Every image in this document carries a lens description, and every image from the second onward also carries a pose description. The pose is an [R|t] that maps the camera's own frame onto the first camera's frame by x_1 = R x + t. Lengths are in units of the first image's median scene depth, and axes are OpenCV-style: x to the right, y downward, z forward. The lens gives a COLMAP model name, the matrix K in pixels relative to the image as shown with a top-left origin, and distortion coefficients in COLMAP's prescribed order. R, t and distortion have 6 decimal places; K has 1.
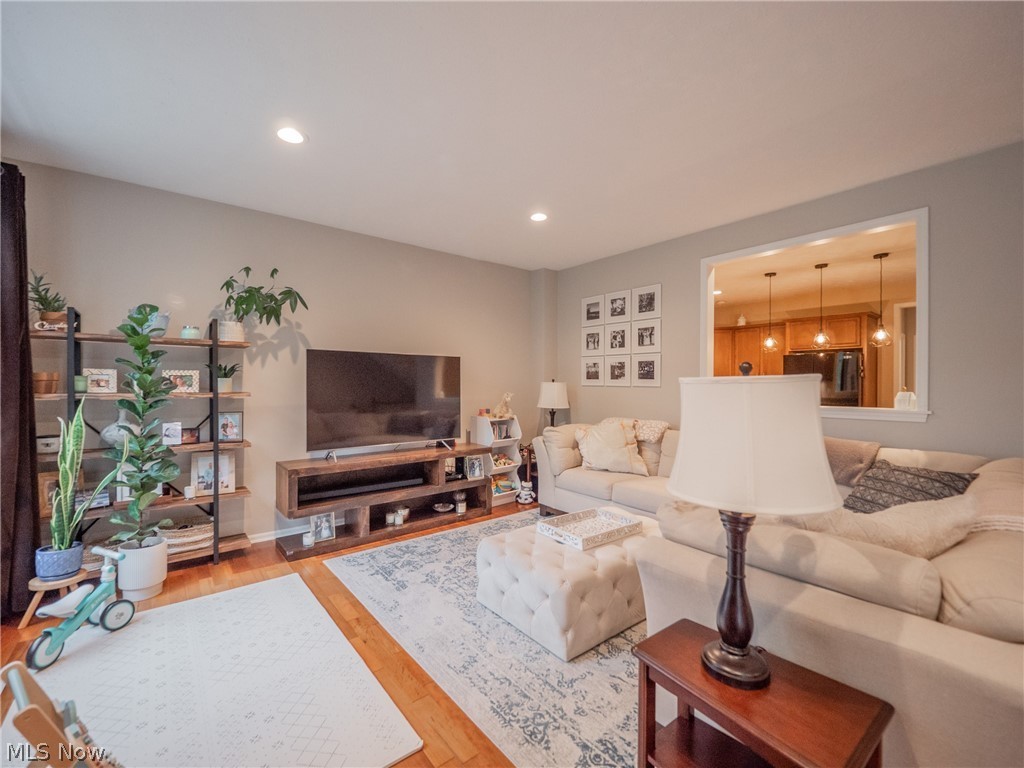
lens RADIAL K [[434.2, 0, 508.0], [0, 434.2, 384.3], [0, 0, 1]] dist [-0.000315, -0.000767]
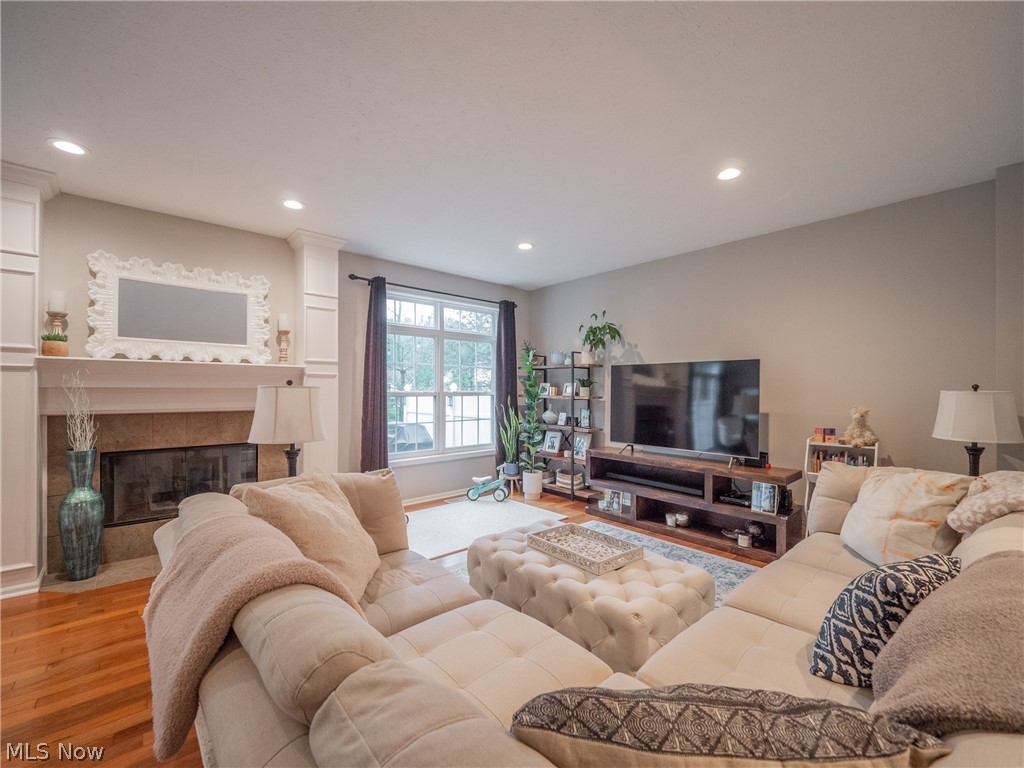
lens RADIAL K [[429.9, 0, 508.8], [0, 429.9, 388.6], [0, 0, 1]] dist [-0.000437, -0.002574]
pose [[0.046850, -0.002406, -0.998899, 0.721767], [-0.007269, 0.999970, -0.002749, -0.002524], [0.998876, 0.007389, 0.046831, 0.524837]]
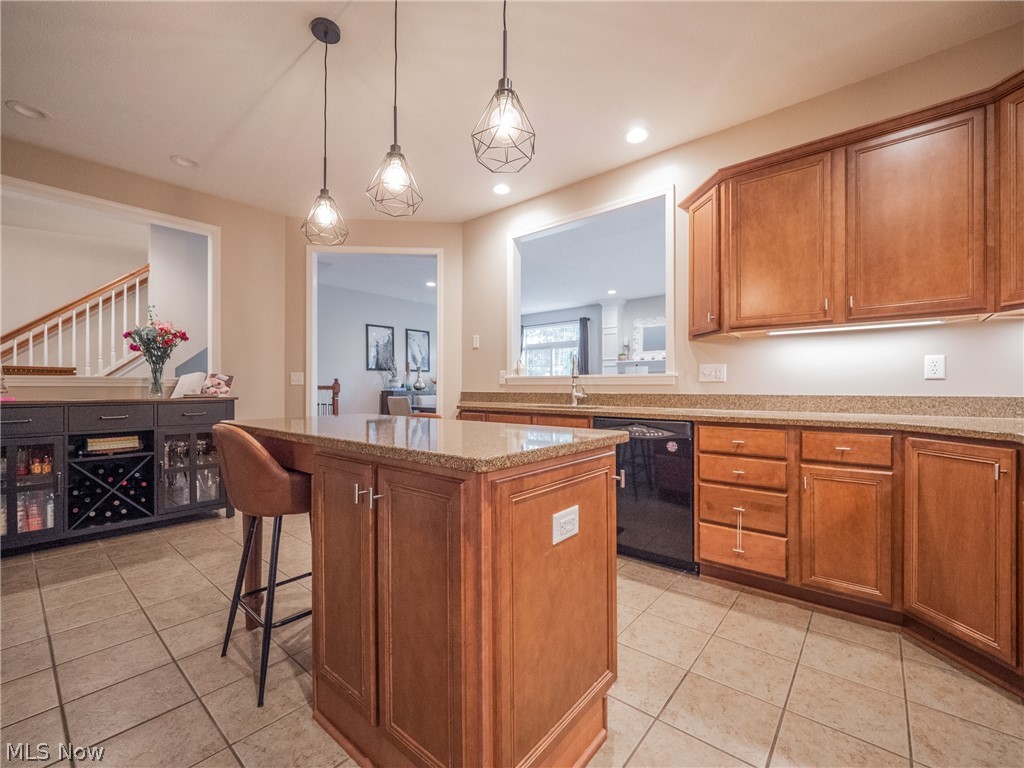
lens RADIAL K [[429.9, 0, 508.8], [0, 429.9, 388.6], [0, 0, 1]] dist [-0.000437, -0.002574]
pose [[-0.981981, 0.002414, -0.188965, 0.875170], [0.001340, 0.999982, 0.005806, 0.062281], [0.188976, 0.005449, -0.981967, 1.667249]]
